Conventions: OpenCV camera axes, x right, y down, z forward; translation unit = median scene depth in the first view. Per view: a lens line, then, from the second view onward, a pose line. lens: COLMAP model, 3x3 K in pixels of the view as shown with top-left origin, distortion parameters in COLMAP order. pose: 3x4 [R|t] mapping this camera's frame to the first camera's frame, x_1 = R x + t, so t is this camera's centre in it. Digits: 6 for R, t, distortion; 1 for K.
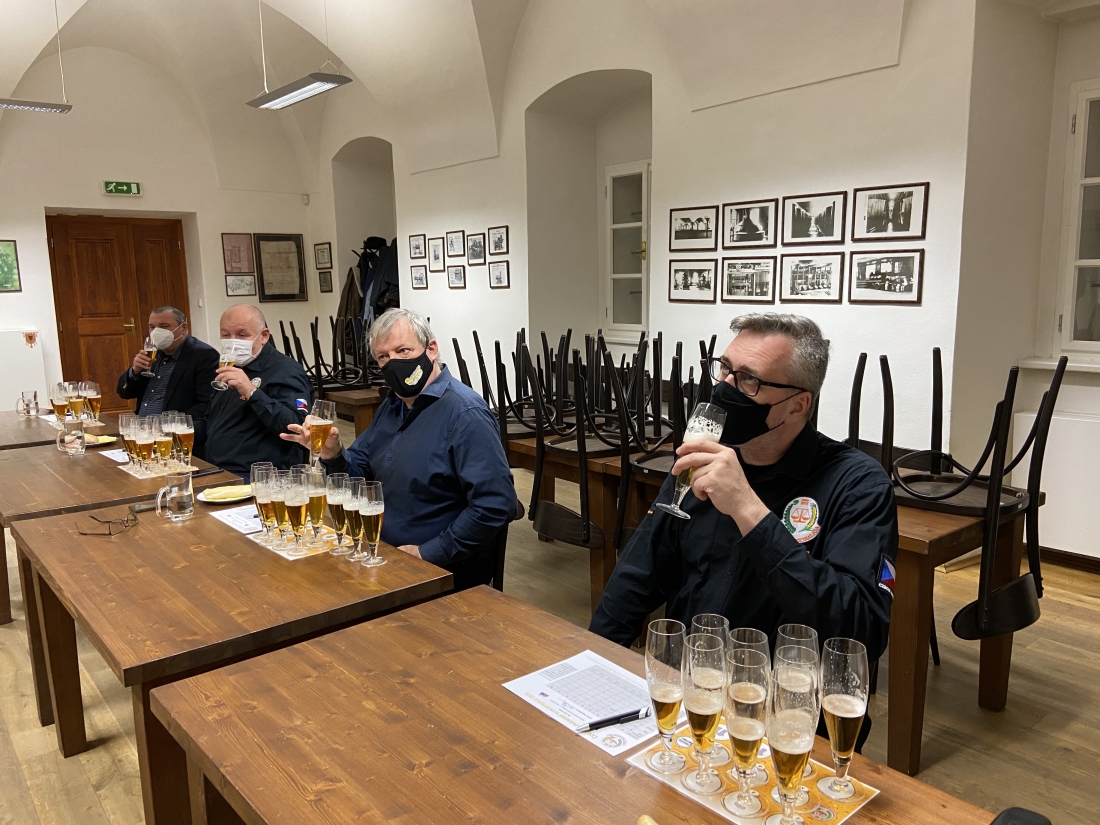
lens RADIAL K [[827.6, 0, 548.3], [0, 827.6, 417.5], [0, 0, 1]] dist [0.044612, -0.003830]
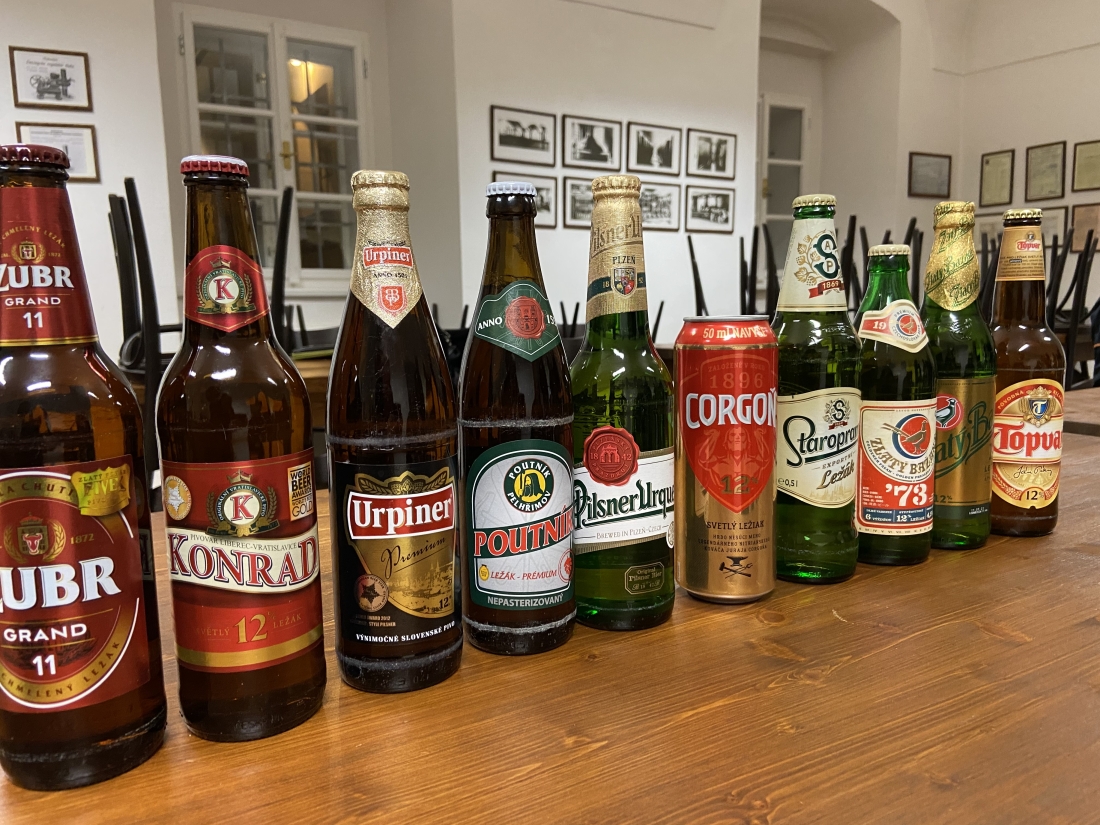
lens RADIAL K [[827.6, 0, 548.3], [0, 827.6, 407.0], [0, 0, 1]] dist [0.044612, -0.003830]
pose [[0.150425, -0.121002, 0.981188, -0.736338], [0.166782, 0.981362, 0.095455, -0.041878], [-0.974452, 0.149286, 0.167802, 0.970289]]
